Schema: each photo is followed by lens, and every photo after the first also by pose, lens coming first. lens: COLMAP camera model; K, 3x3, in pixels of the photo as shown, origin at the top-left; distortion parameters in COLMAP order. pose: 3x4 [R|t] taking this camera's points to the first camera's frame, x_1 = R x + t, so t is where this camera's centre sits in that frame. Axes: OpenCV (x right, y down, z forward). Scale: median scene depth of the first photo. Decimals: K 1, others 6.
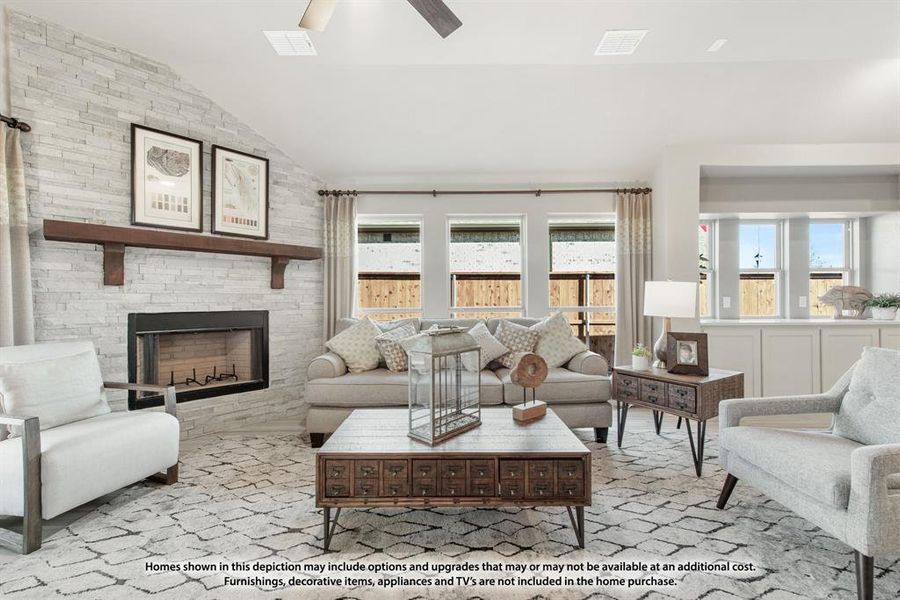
lens RADIAL K [[361.3, 0, 448.8], [0, 361.3, 302.4], [0, 0, 1]] dist [0.006903, -0.001425]
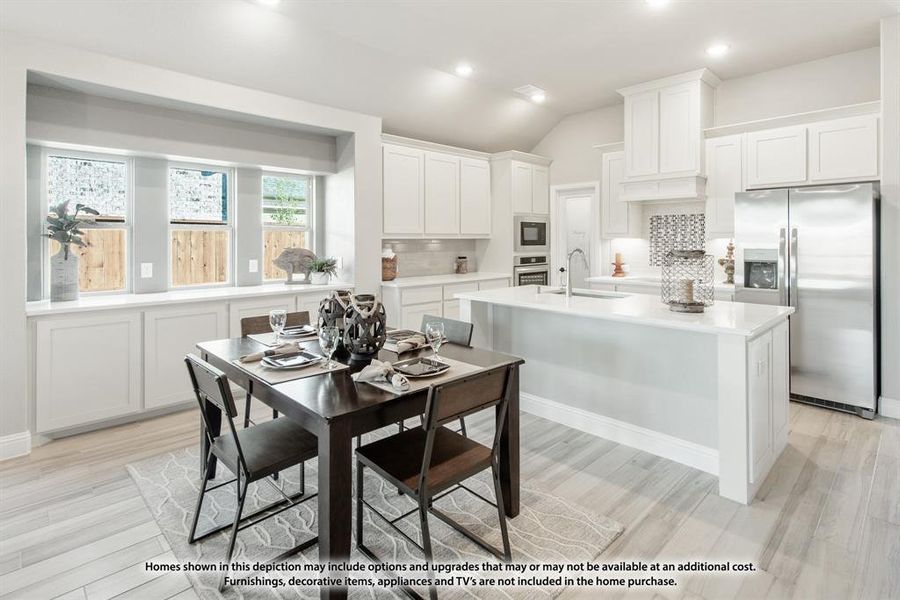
lens RADIAL K [[452.3, 0, 464.5], [0, 452.3, 241.7], [0, 0, 1]] dist [0.011472, -0.001920]
pose [[0.708889, 0.004393, 0.705307, 0.830118], [-0.004138, 0.999989, -0.002070, -0.086105], [-0.705308, -0.001451, 0.708899, -0.165166]]
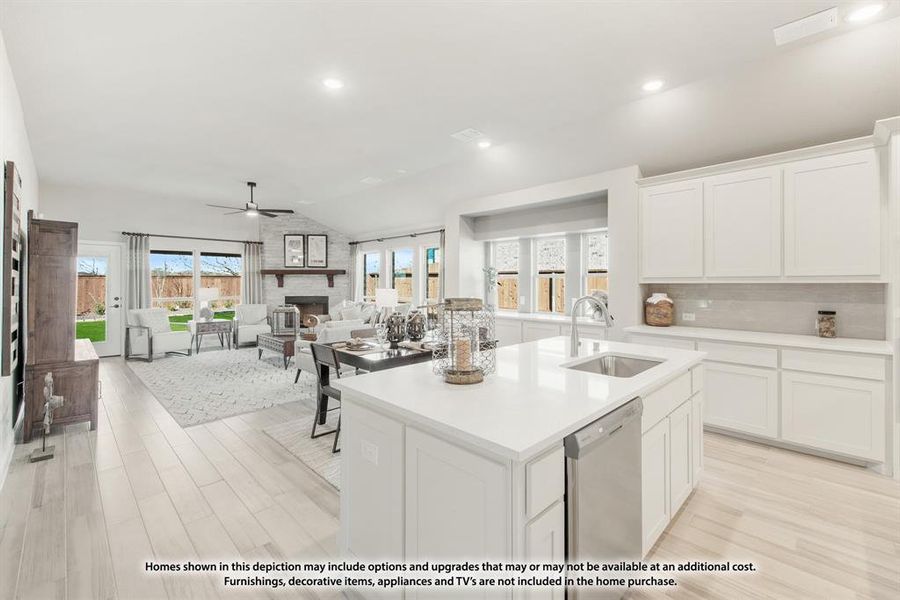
lens RADIAL K [[381.5, 0, 460.0], [0, 381.5, 284.5], [0, 0, 1]] dist [0.014009, 0.000285]
pose [[0.713946, 0.011541, -0.700106, 2.319555], [-0.006662, 0.999931, 0.009690, -0.103734], [0.700170, -0.002254, 0.713973, -0.260402]]
